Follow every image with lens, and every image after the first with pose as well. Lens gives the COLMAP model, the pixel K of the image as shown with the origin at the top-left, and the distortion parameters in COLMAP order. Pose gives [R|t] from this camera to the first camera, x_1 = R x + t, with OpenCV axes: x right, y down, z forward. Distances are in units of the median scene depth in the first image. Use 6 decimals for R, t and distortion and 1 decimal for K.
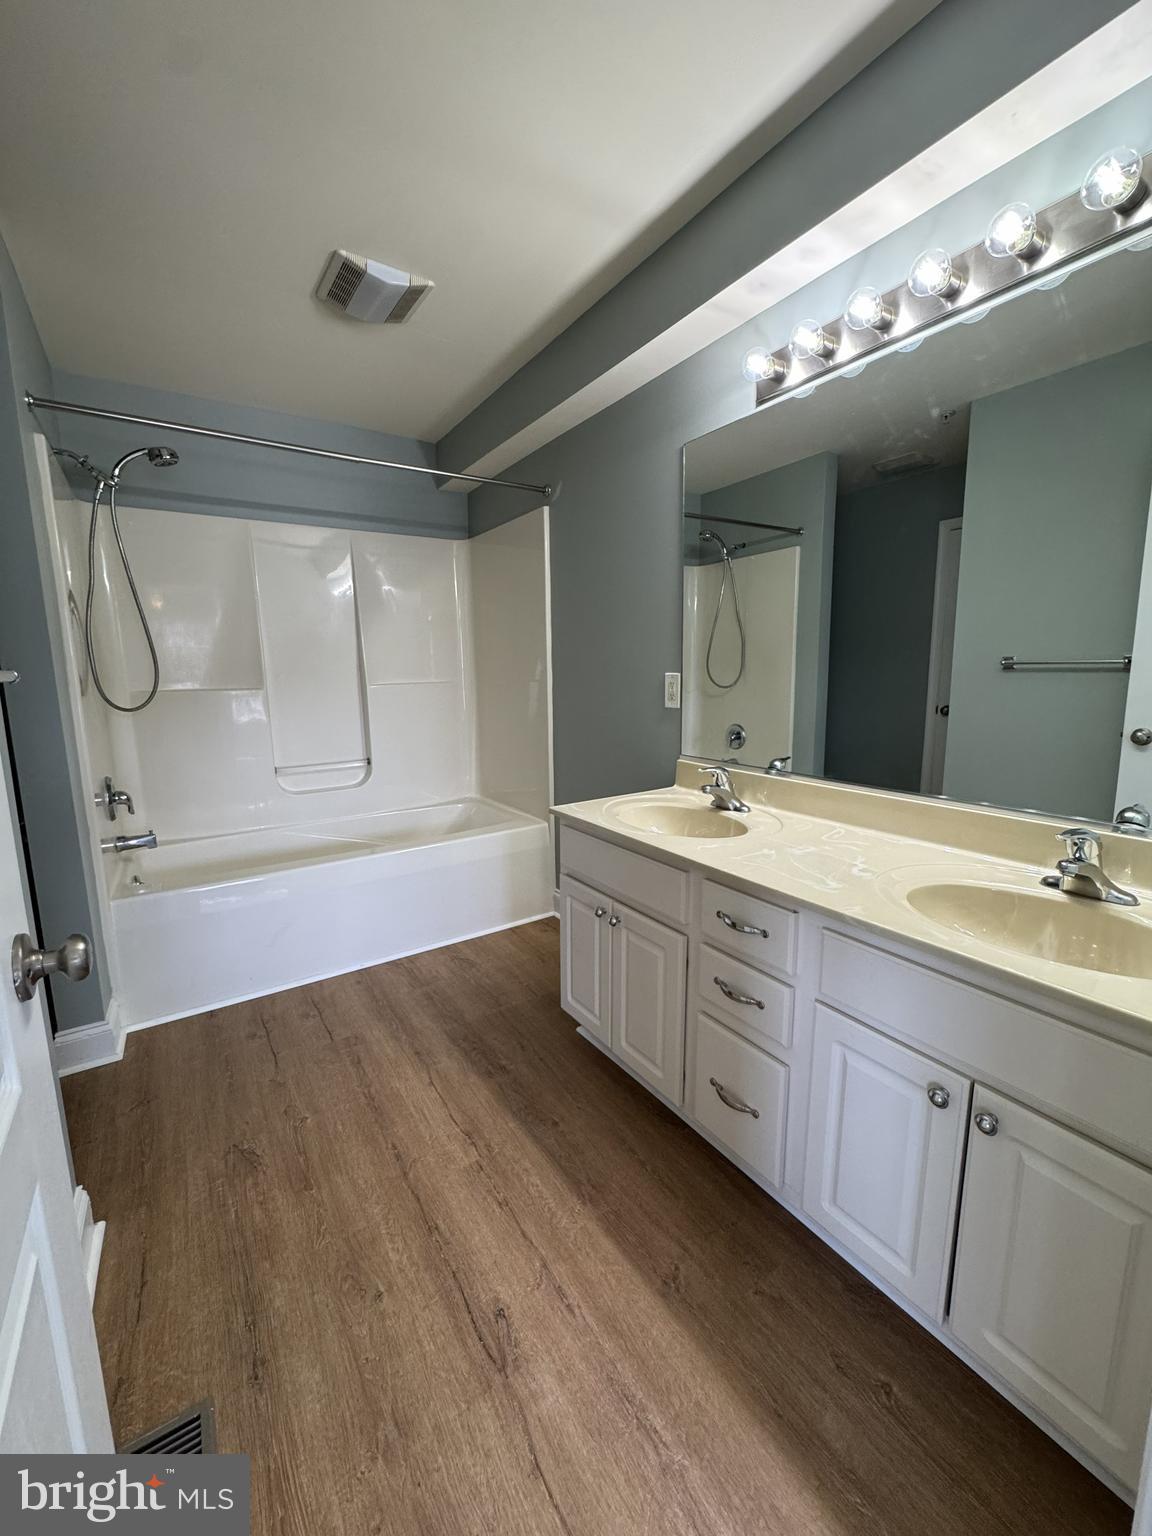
lens RADIAL K [[611.3, 0, 579.1], [0, 611.3, 768.5], [0, 0, 1]] dist [-0.007062, 0.001310]
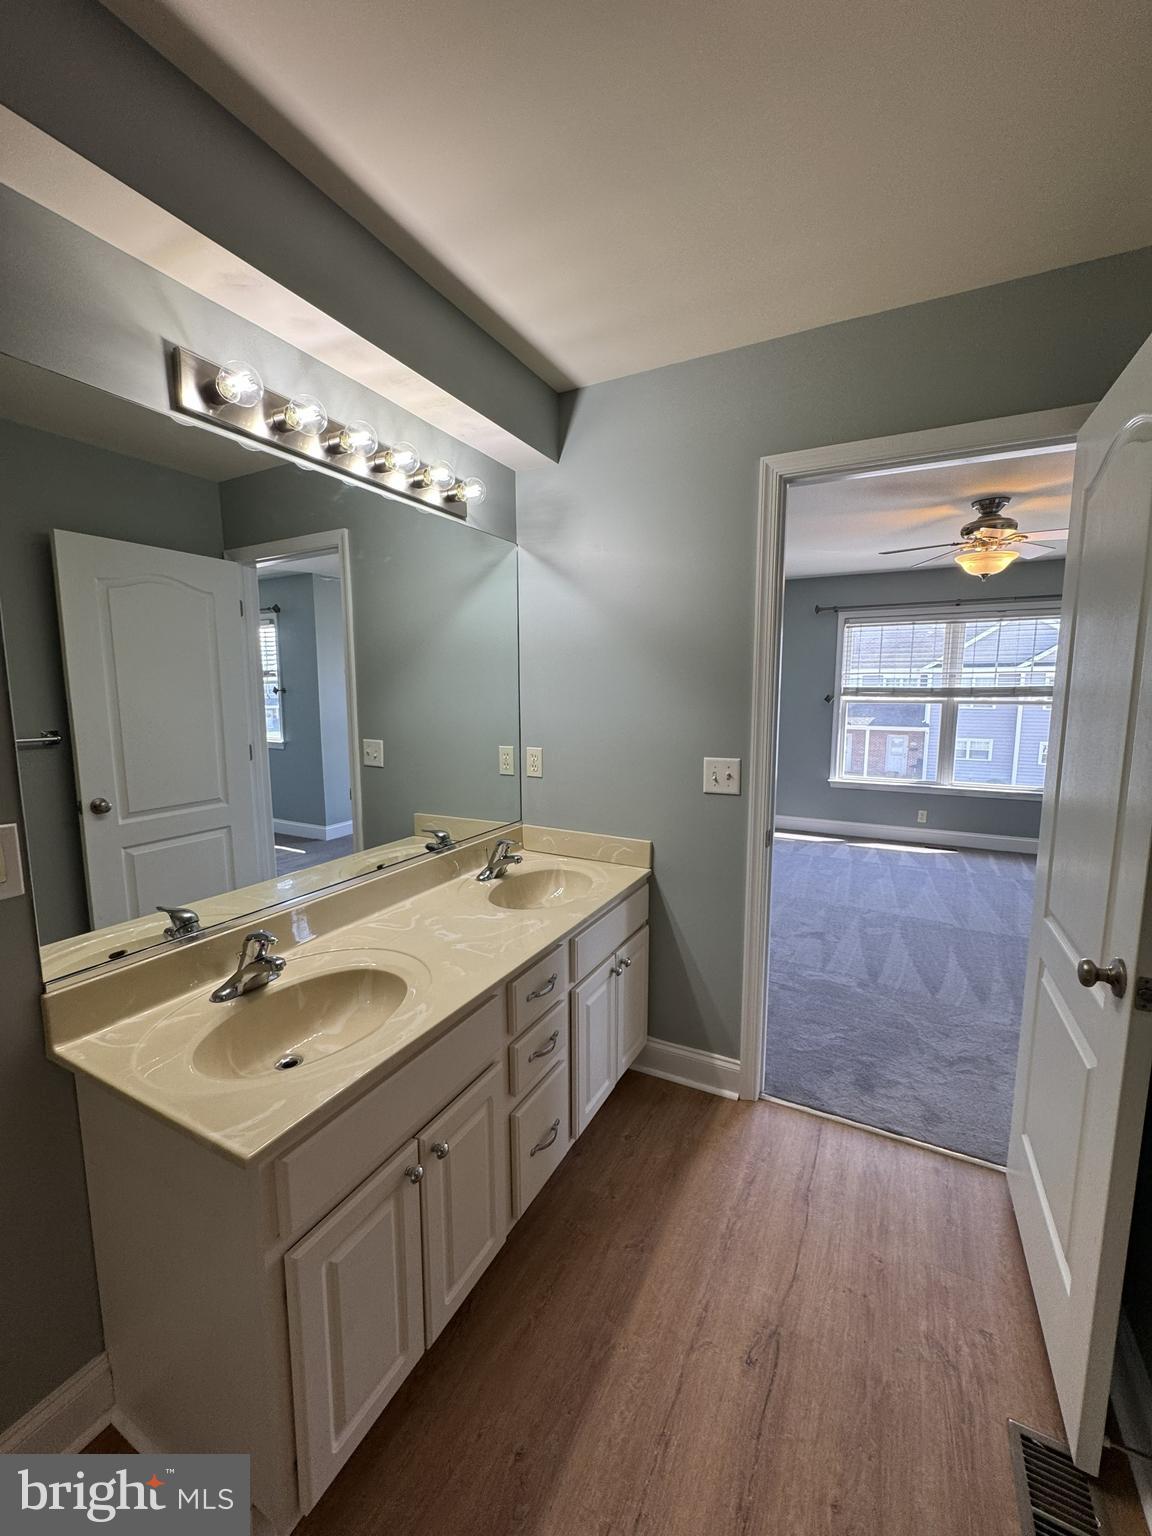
lens RADIAL K [[611.3, 0, 578.1], [0, 611.3, 767.4], [0, 0, 1]] dist [-0.007062, 0.001310]
pose [[-0.480175, -0.099288, 0.871535, -0.799986], [0.149403, 0.969798, 0.192796, -0.397858], [-0.864356, 0.222786, -0.450839, 1.460434]]
